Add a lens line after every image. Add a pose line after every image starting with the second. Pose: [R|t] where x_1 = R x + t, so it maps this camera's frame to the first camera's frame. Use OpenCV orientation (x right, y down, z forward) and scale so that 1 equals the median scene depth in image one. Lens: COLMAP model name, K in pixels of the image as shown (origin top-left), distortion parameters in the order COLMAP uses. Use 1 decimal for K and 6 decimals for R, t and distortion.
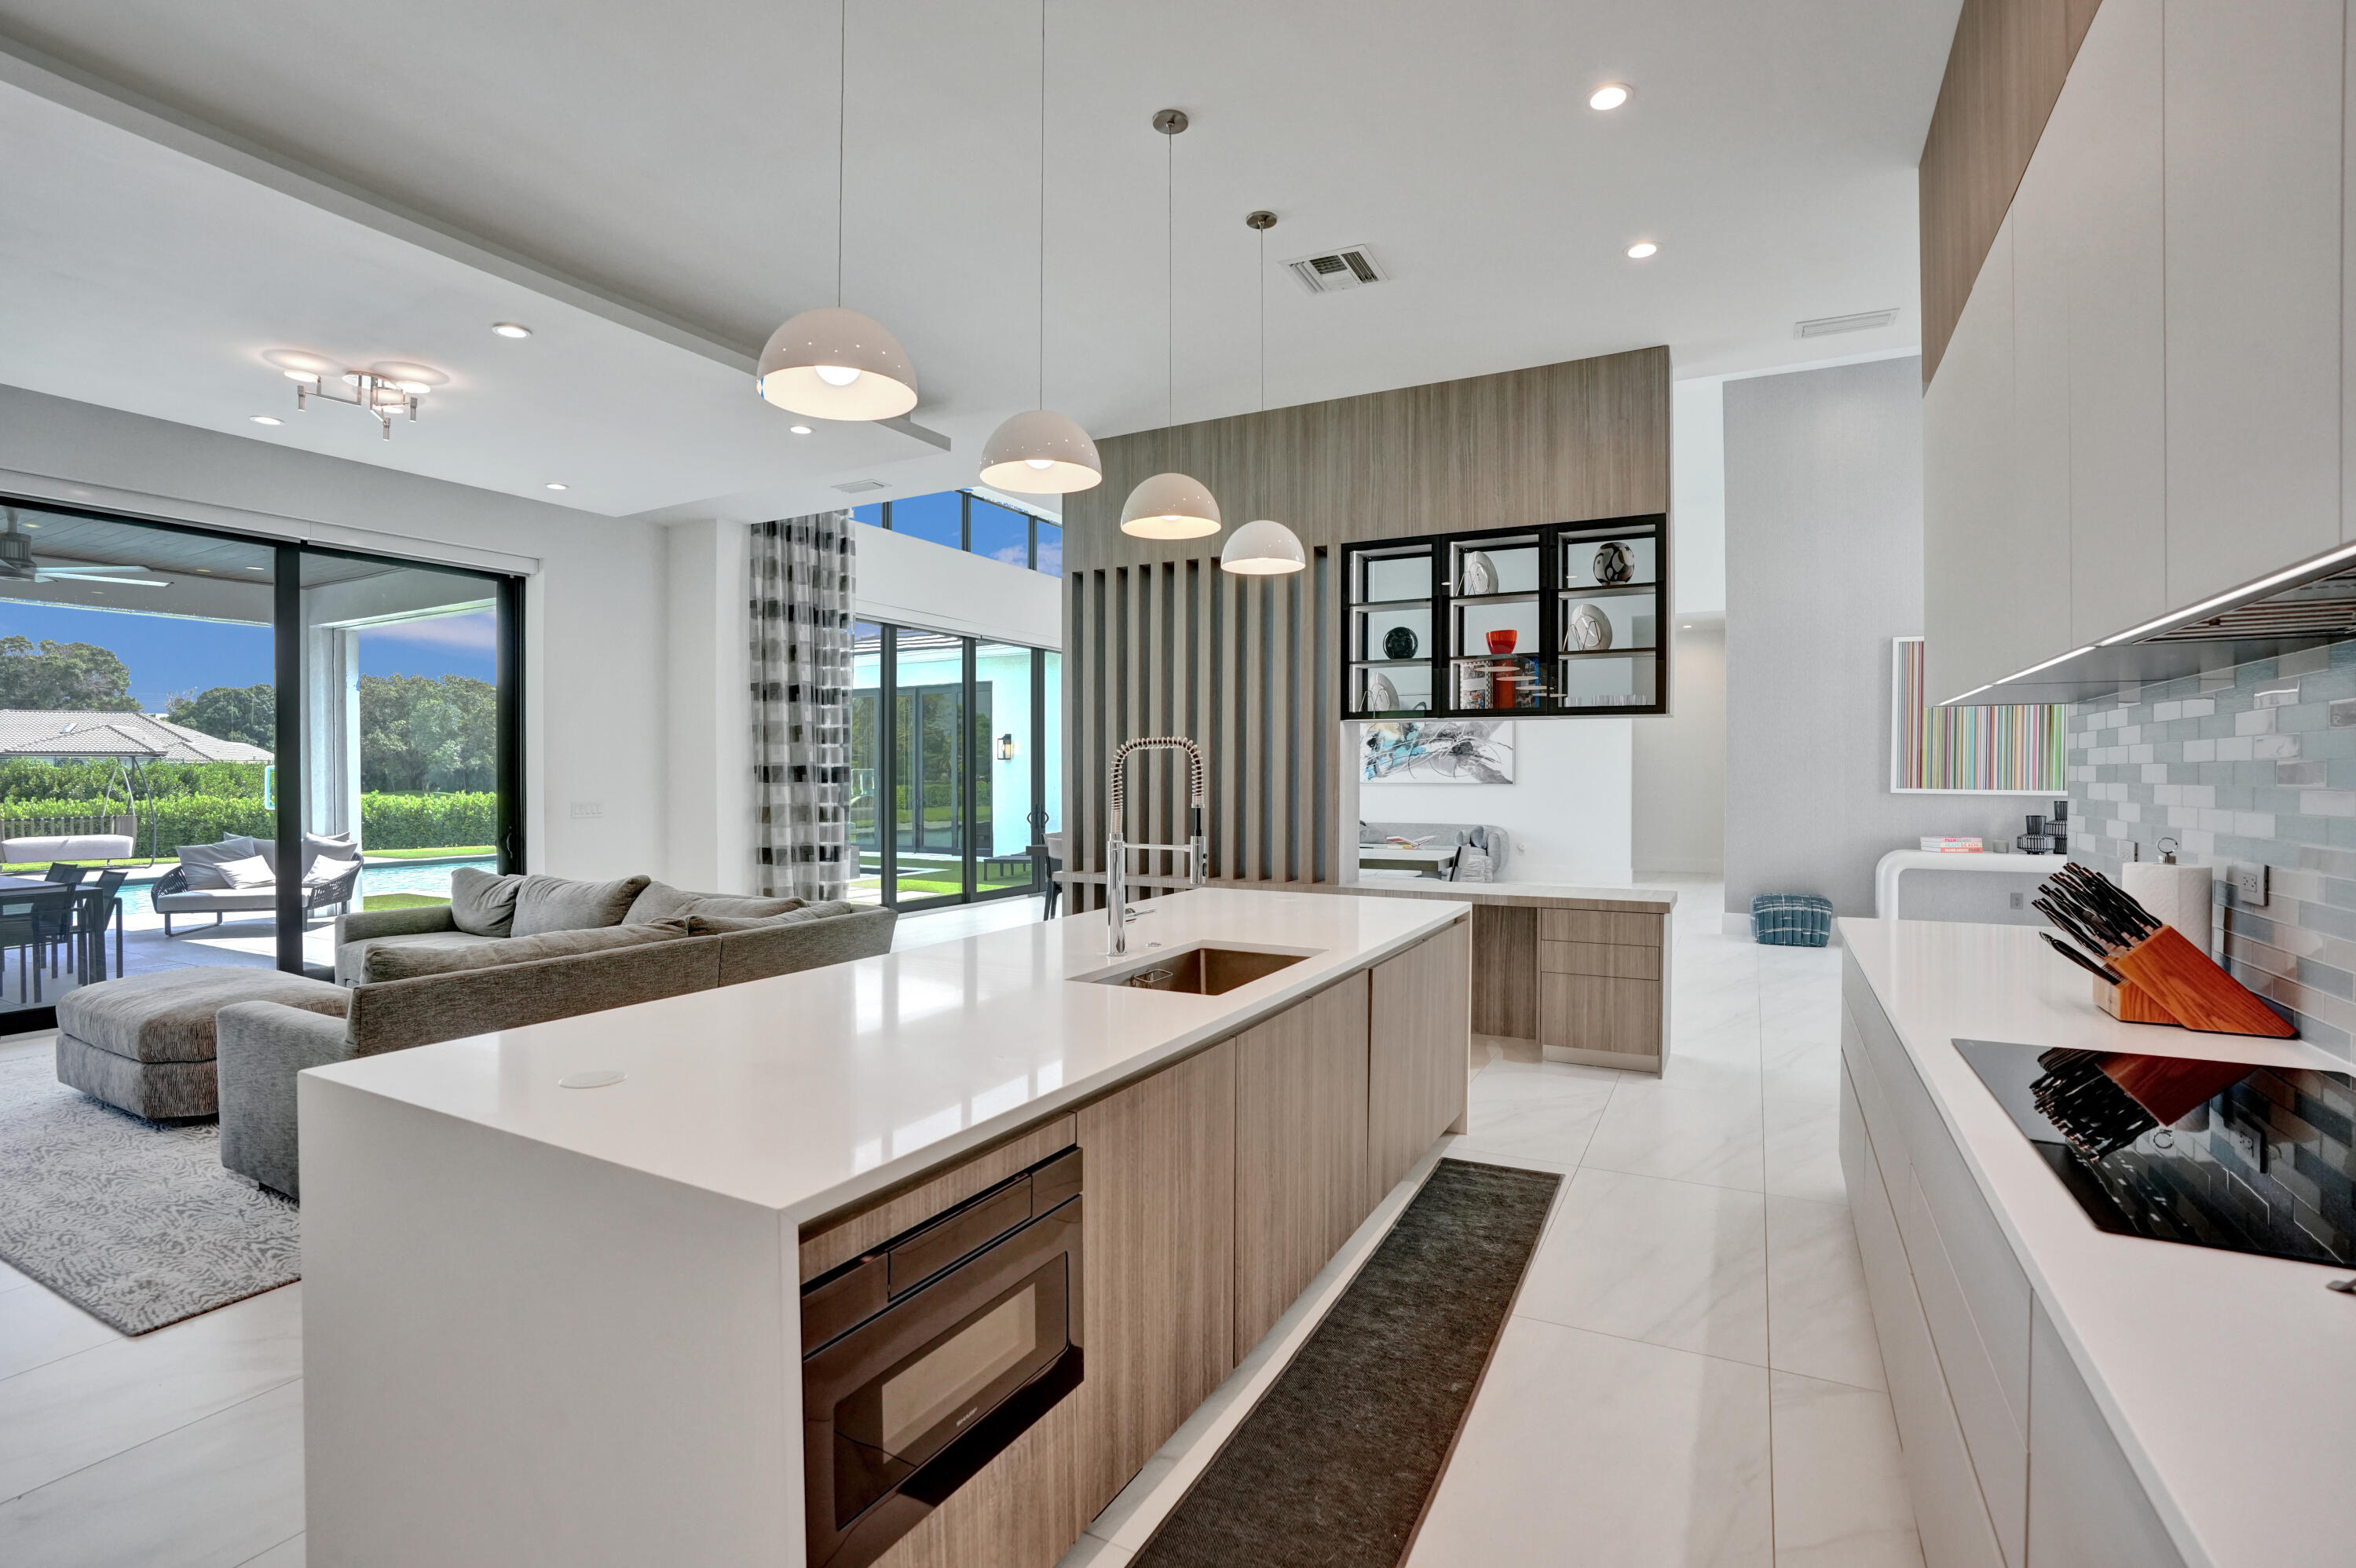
lens RADIAL K [[1084.9, 0, 1202.9], [0, 1084.9, 786.9], [0, 0, 1]] dist [-0.055240, 0.018038]
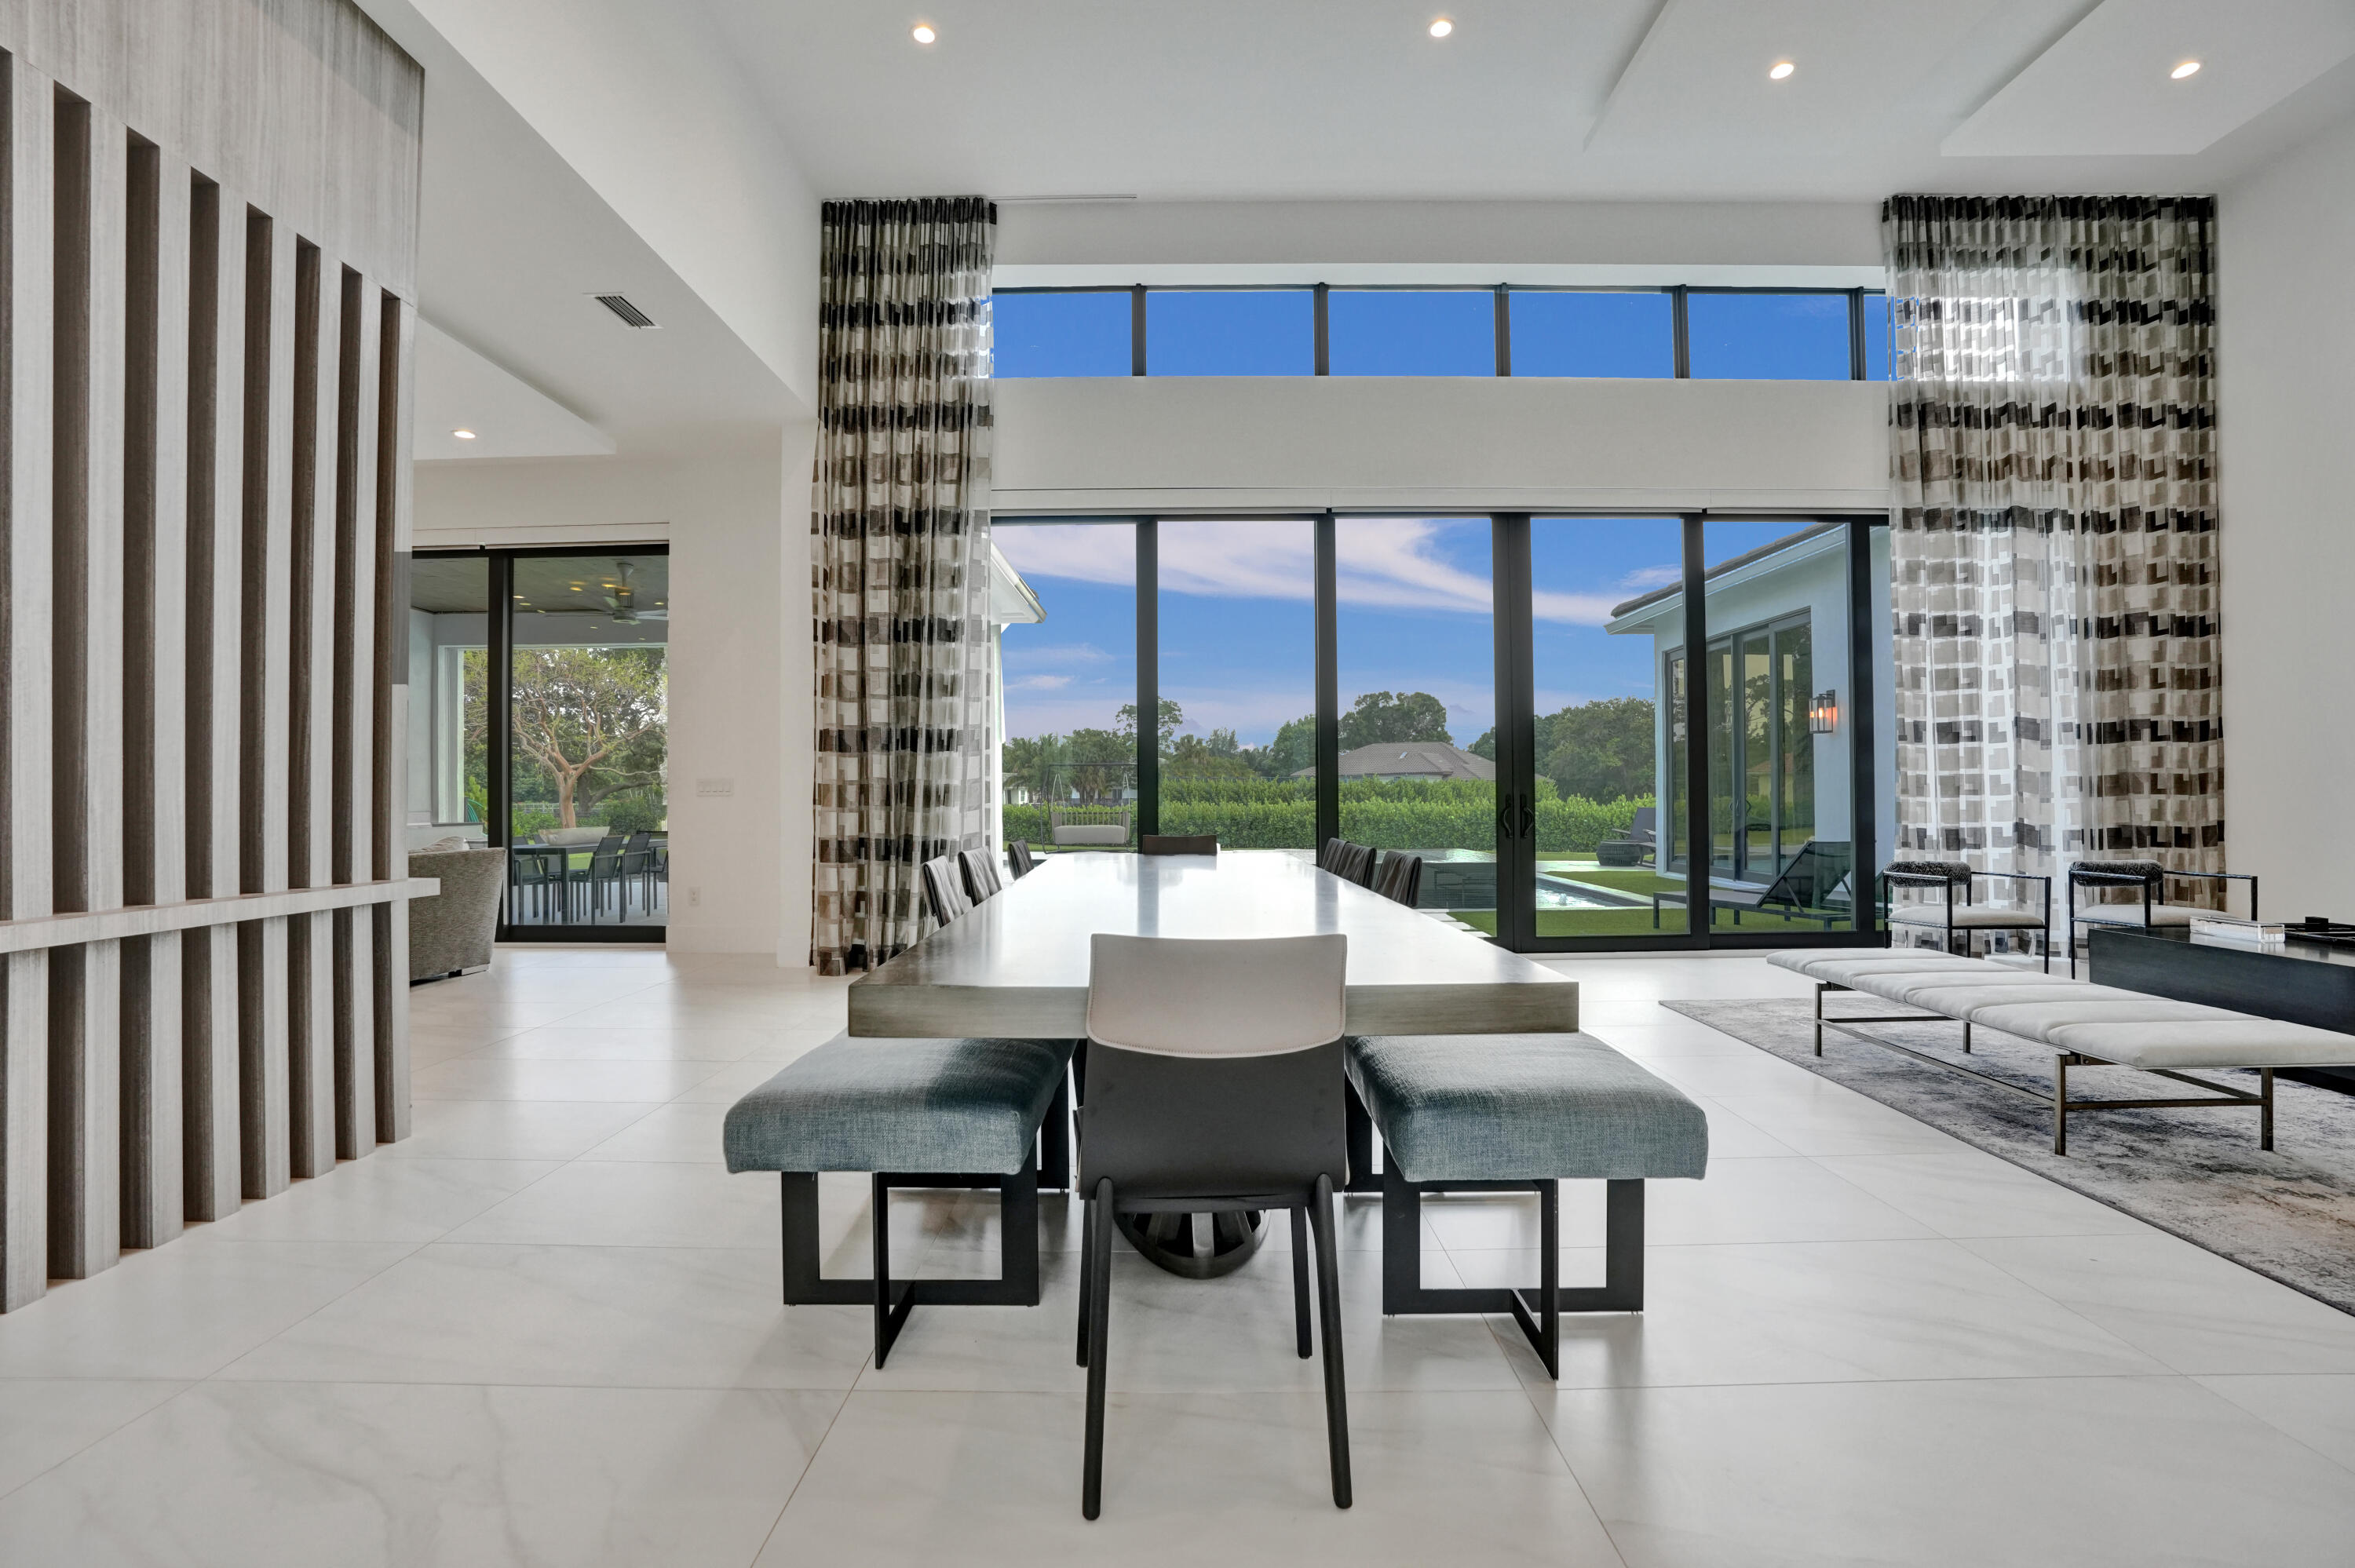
lens RADIAL K [[1084.4, 0, 1174.9], [0, 1084.4, 783.2], [0, 0, 1]] dist [-0.055240, 0.018038]
pose [[0.438931, -0.014923, -0.898397, 0.232873], [-0.003583, 0.999825, -0.018358, 0.018245], [0.898514, 0.011277, 0.438801, 0.542175]]
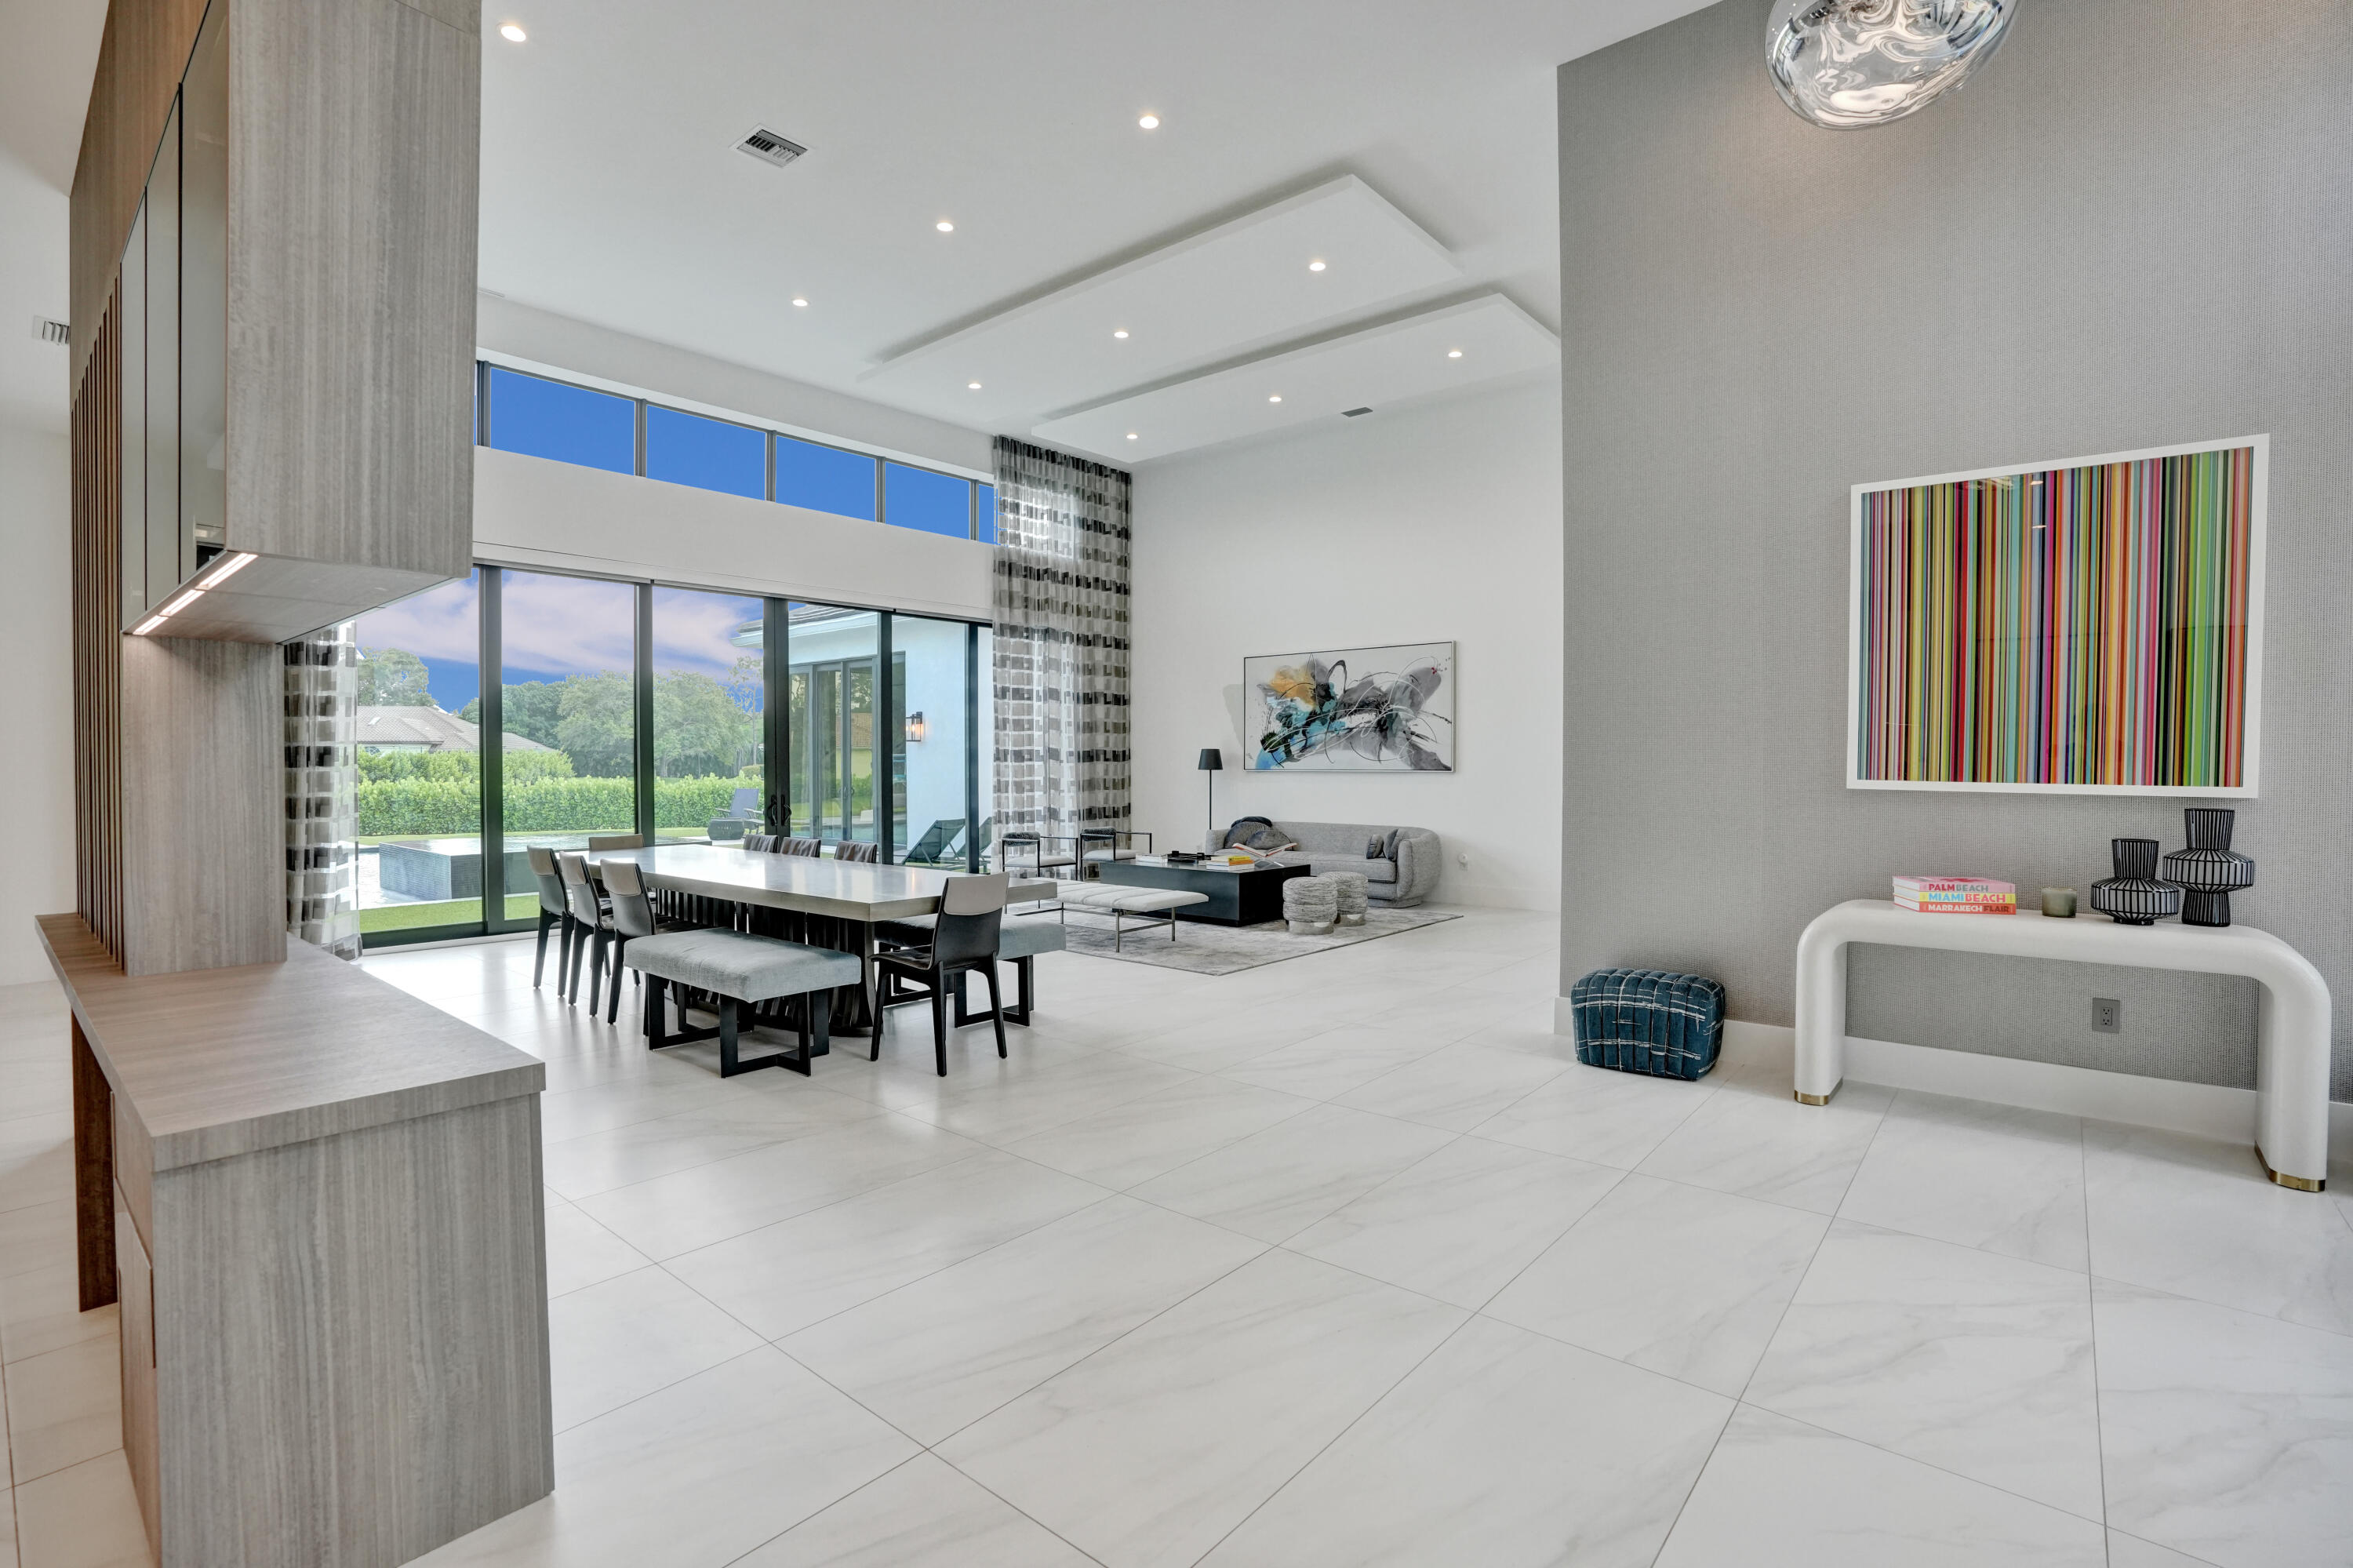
lens RADIAL K [[1083.7, 0, 1179.4], [0, 1083.7, 778.2], [0, 0, 1]] dist [-0.055240, 0.018038]
pose [[0.972529, 0.000000, -0.232781, 0.278169], [0.000930, 0.999992, 0.003885, -0.001013], [0.232779, -0.003995, 0.972521, 0.260623]]
